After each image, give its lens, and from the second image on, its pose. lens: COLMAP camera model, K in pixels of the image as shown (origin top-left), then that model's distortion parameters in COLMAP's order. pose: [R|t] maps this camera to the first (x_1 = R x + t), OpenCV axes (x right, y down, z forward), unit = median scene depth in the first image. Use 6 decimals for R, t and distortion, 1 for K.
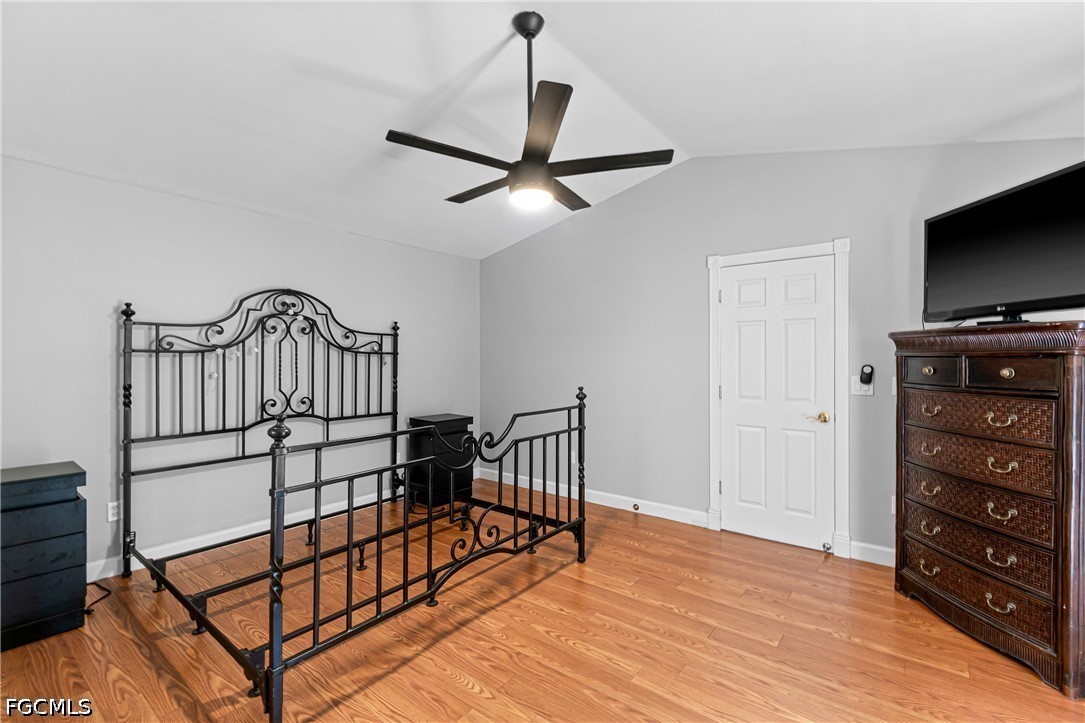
lens RADIAL K [[479.1, 0, 541.1], [0, 479.1, 360.3], [0, 0, 1]] dist [0.005032, -0.004792]
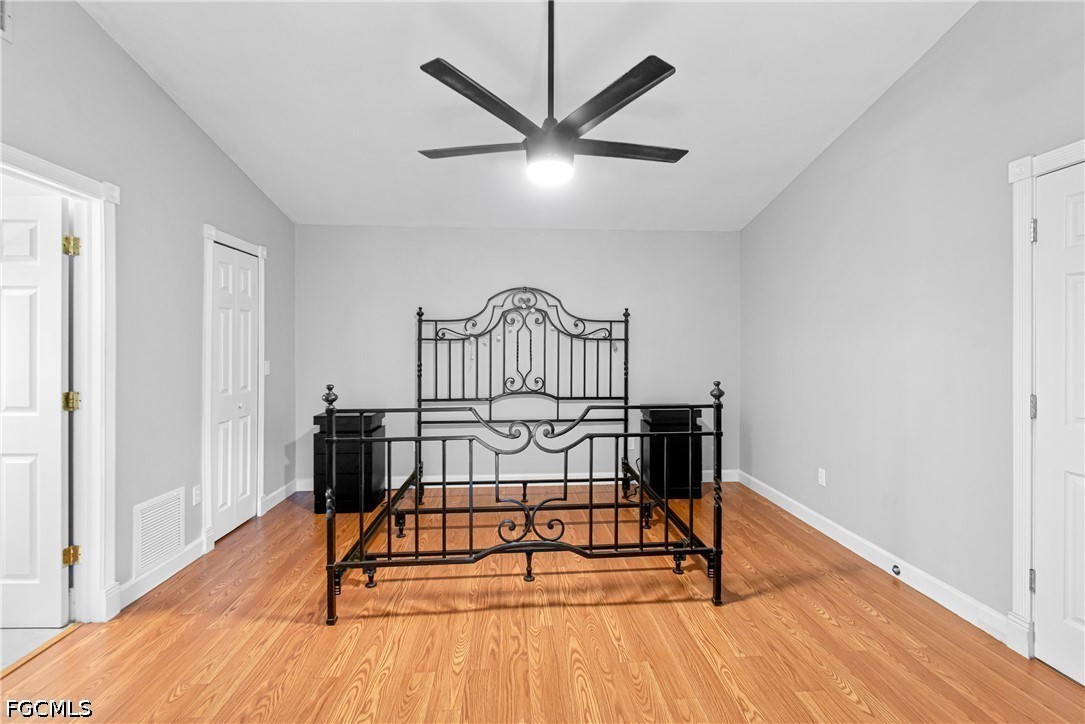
lens RADIAL K [[479.1, 0, 543.6], [0, 479.1, 351.2], [0, 0, 1]] dist [0.005032, -0.004792]
pose [[0.675877, 0.009833, -0.736949, 0.433621], [-0.000902, 0.999921, 0.012514, -0.002916], [0.737014, -0.007793, 0.675833, 0.245728]]
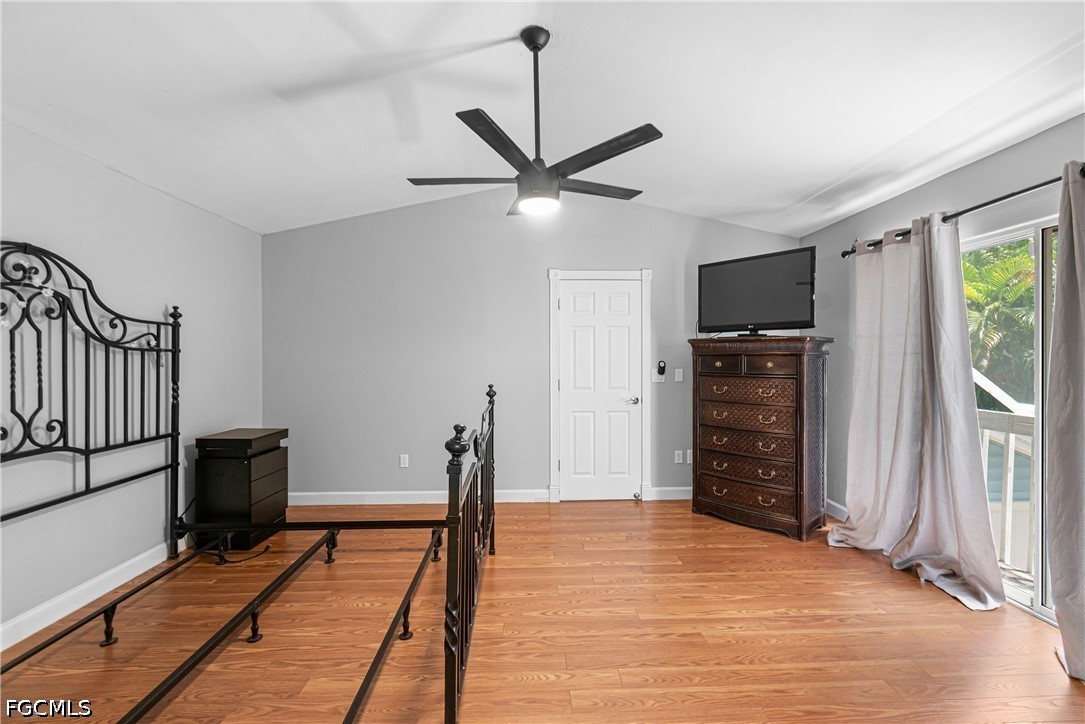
lens RADIAL K [[479.1, 0, 546.3], [0, 479.1, 360.2], [0, 0, 1]] dist [0.005032, -0.004792]
pose [[0.765716, -0.005780, 0.643153, -0.455293], [0.004237, 0.999983, 0.003941, -0.000635], [-0.643165, -0.000293, 0.765728, 0.123231]]
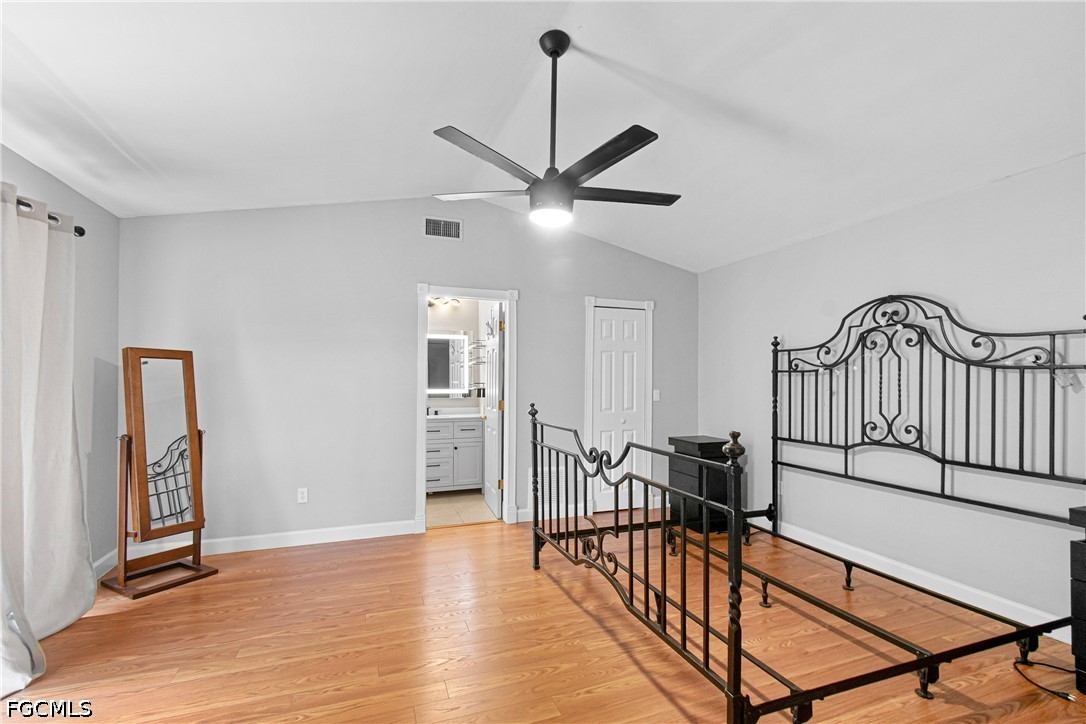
lens RADIAL K [[479.6, 0, 555.1], [0, 479.6, 379.8], [0, 0, 1]] dist [0.005032, -0.004792]
pose [[-0.496947, 0.001447, -0.867780, 0.566783], [-0.004813, 0.999979, 0.004424, 0.000376], [0.867768, 0.006375, -0.496929, 1.002519]]
